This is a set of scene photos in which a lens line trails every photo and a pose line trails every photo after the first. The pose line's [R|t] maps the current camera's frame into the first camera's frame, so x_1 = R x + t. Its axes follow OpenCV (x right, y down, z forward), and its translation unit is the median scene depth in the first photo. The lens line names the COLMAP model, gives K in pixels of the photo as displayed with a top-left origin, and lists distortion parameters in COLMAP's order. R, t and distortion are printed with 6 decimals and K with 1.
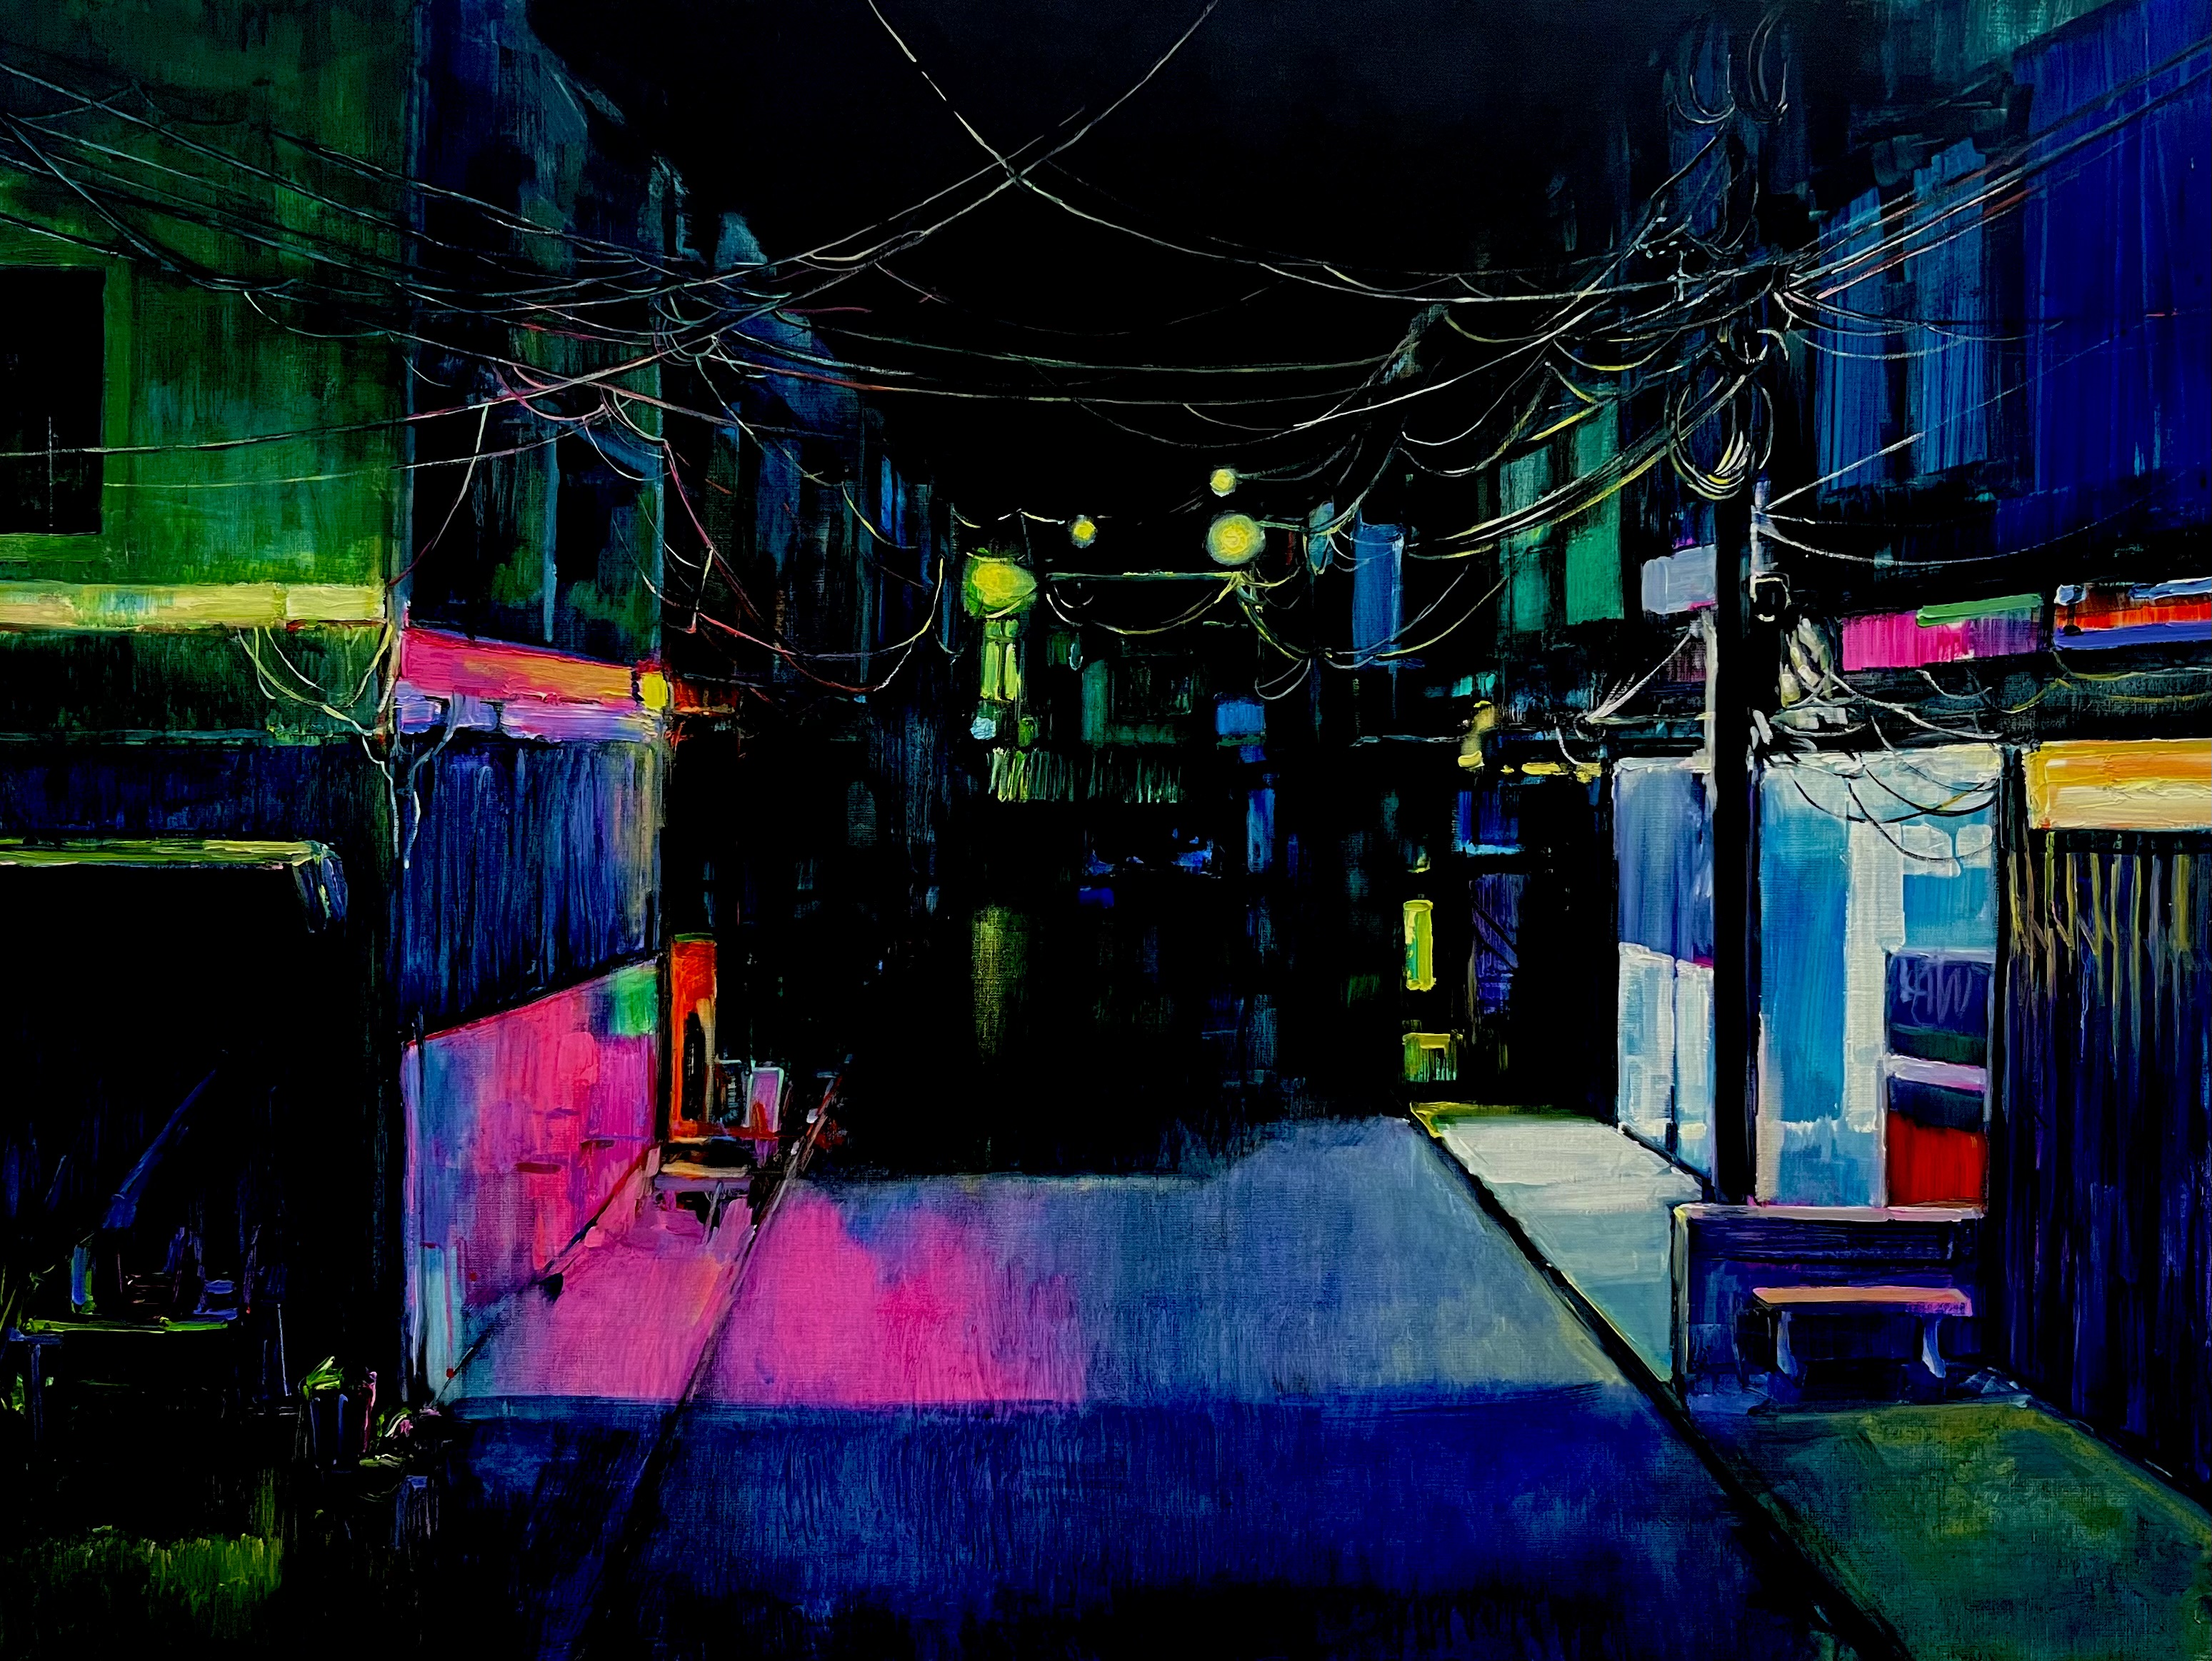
lens RADIAL K [[1669.8, 0, 1104.6], [0, 1669.8, 829.0], [0, 0, 1]] dist [0.059819, -0.081125]
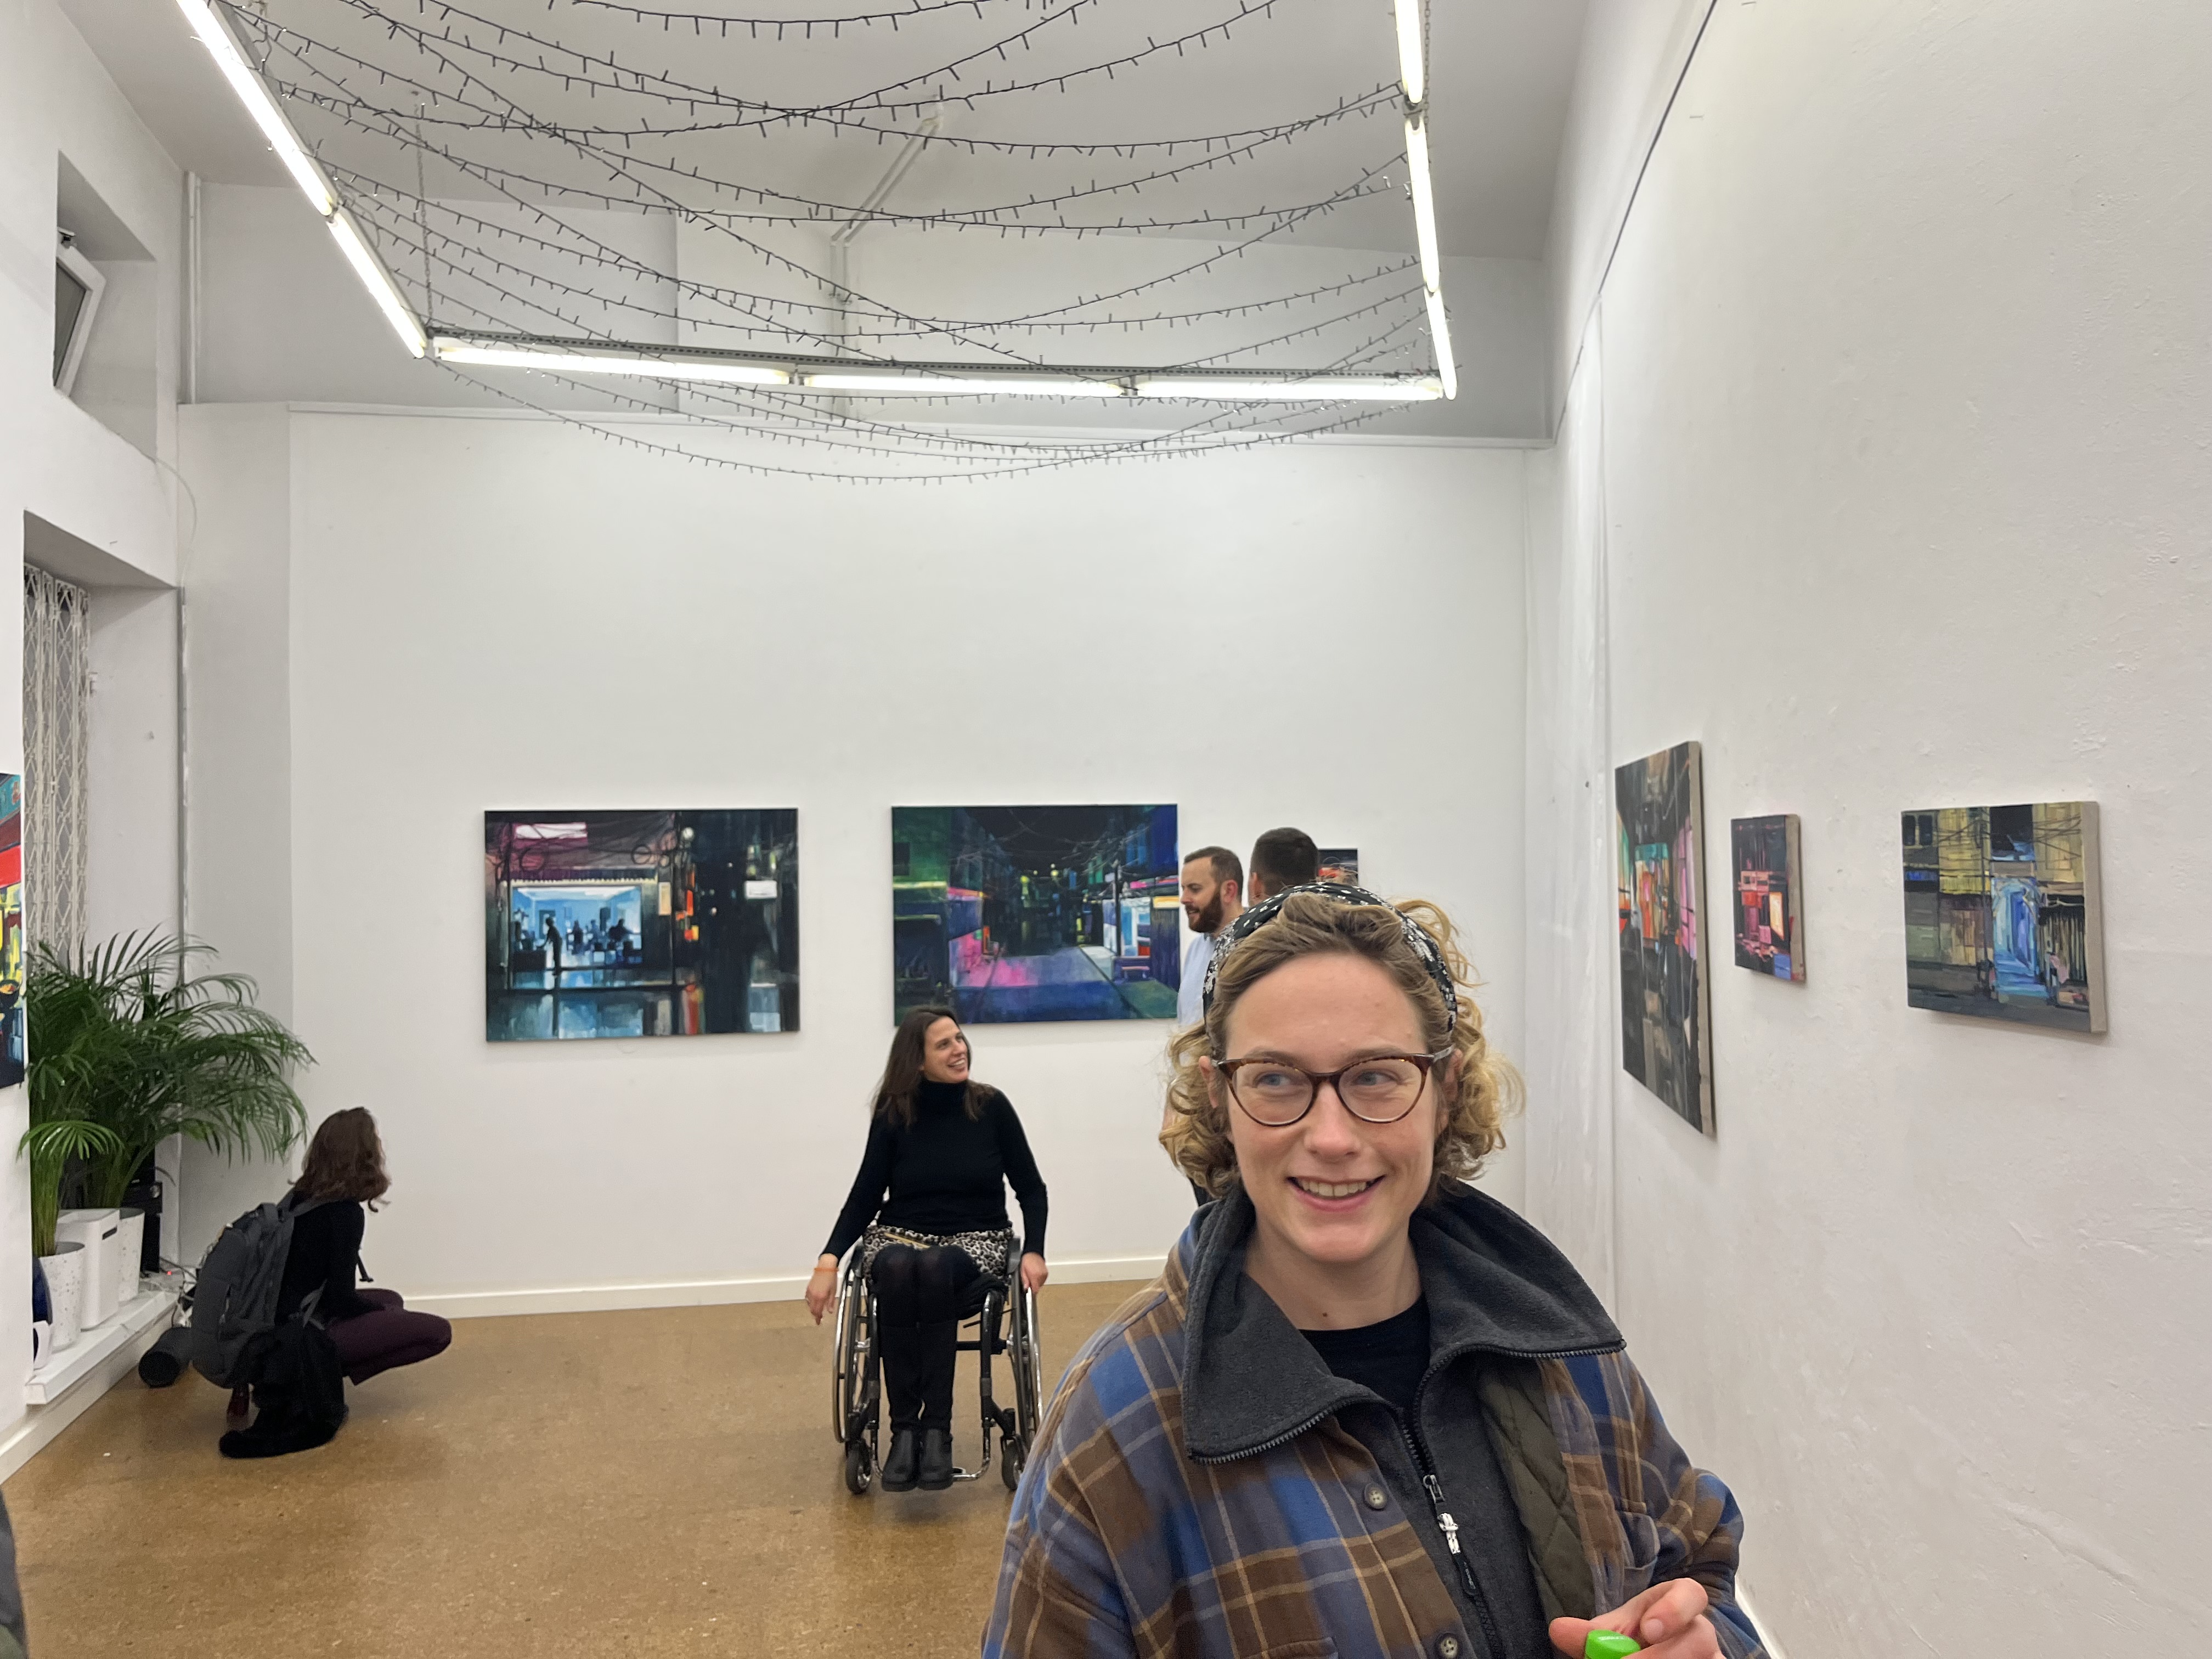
lens RADIAL K [[1670.0, 0, 1088.1], [0, 1670.0, 820.6], [0, 0, 1]] dist [0.059819, -0.081125]
pose [[0.982762, -0.015333, 0.184240, -1.196174], [0.024413, 0.998591, -0.047118, -0.047535], [-0.183258, 0.050804, 0.981751, -6.671273]]
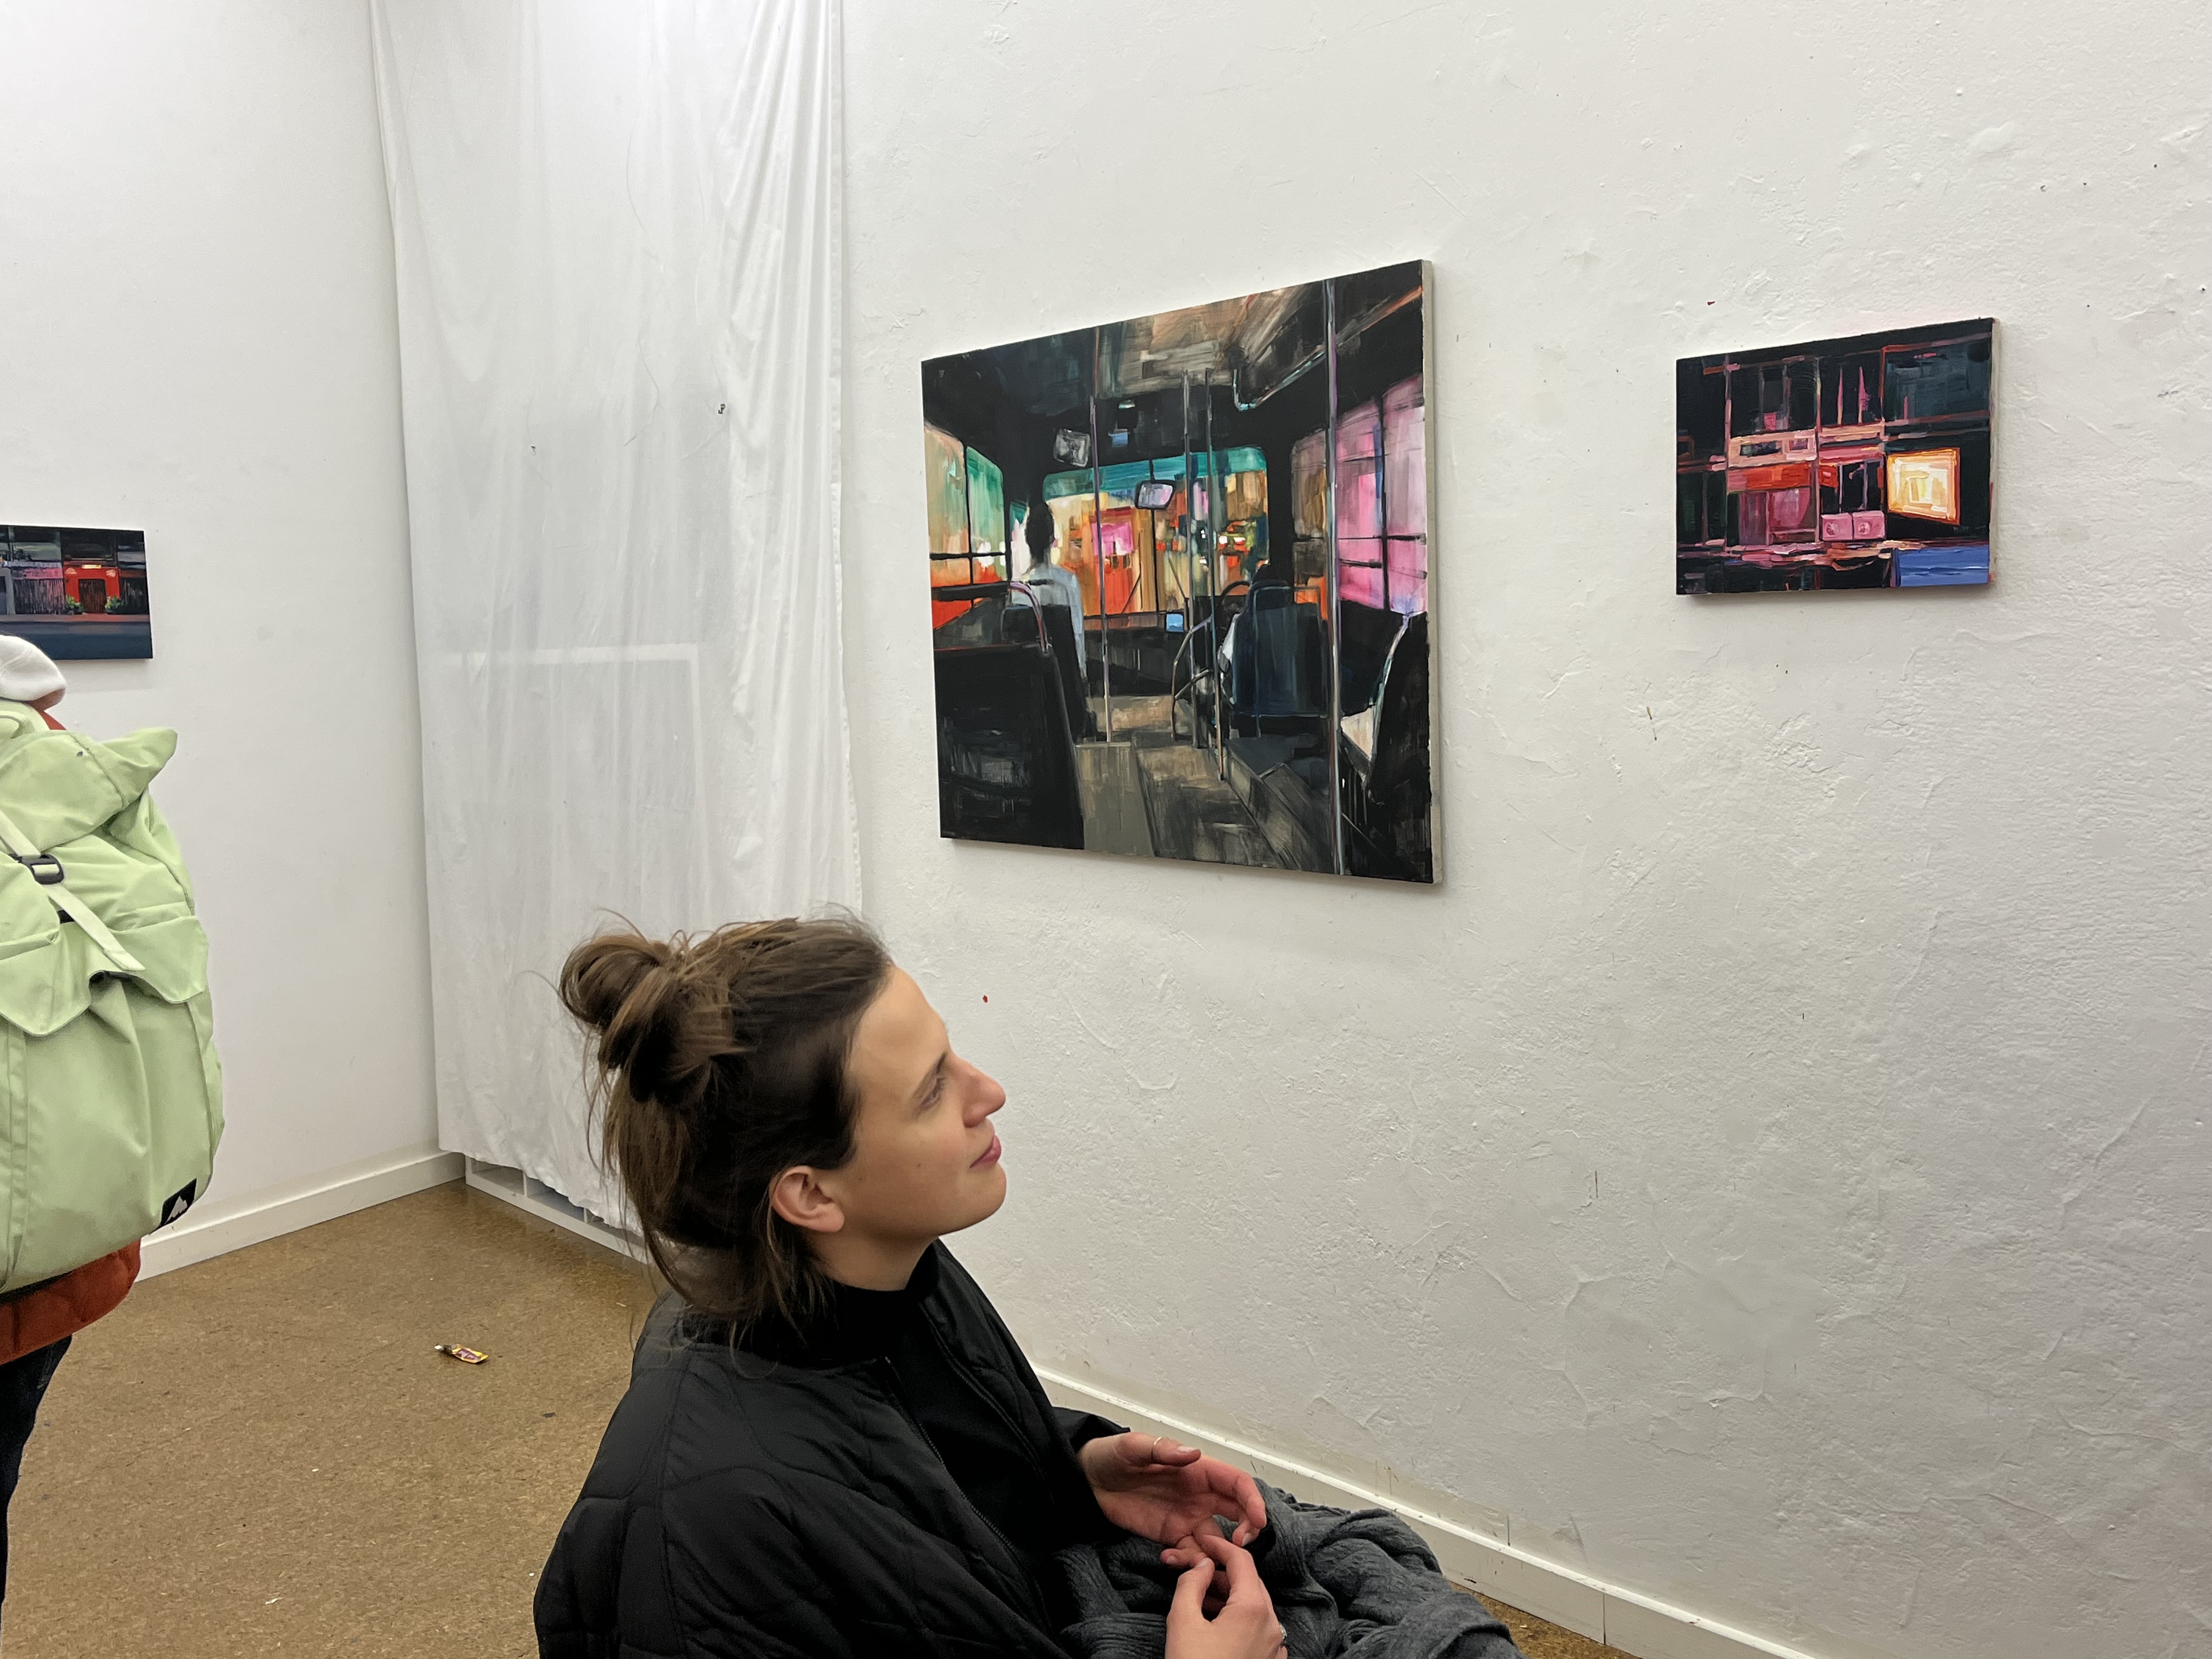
lens RADIAL K [[2004.3, 0, 1103.2], [0, 2004.3, 813.9], [0, 0, 1]] dist [0.037993, 0.000000]
pose [[0.467631, -0.094948, 0.878809, -2.027931], [0.050632, 0.995459, 0.080609, 0.178950], [-0.882472, 0.006801, 0.470315, -3.757361]]
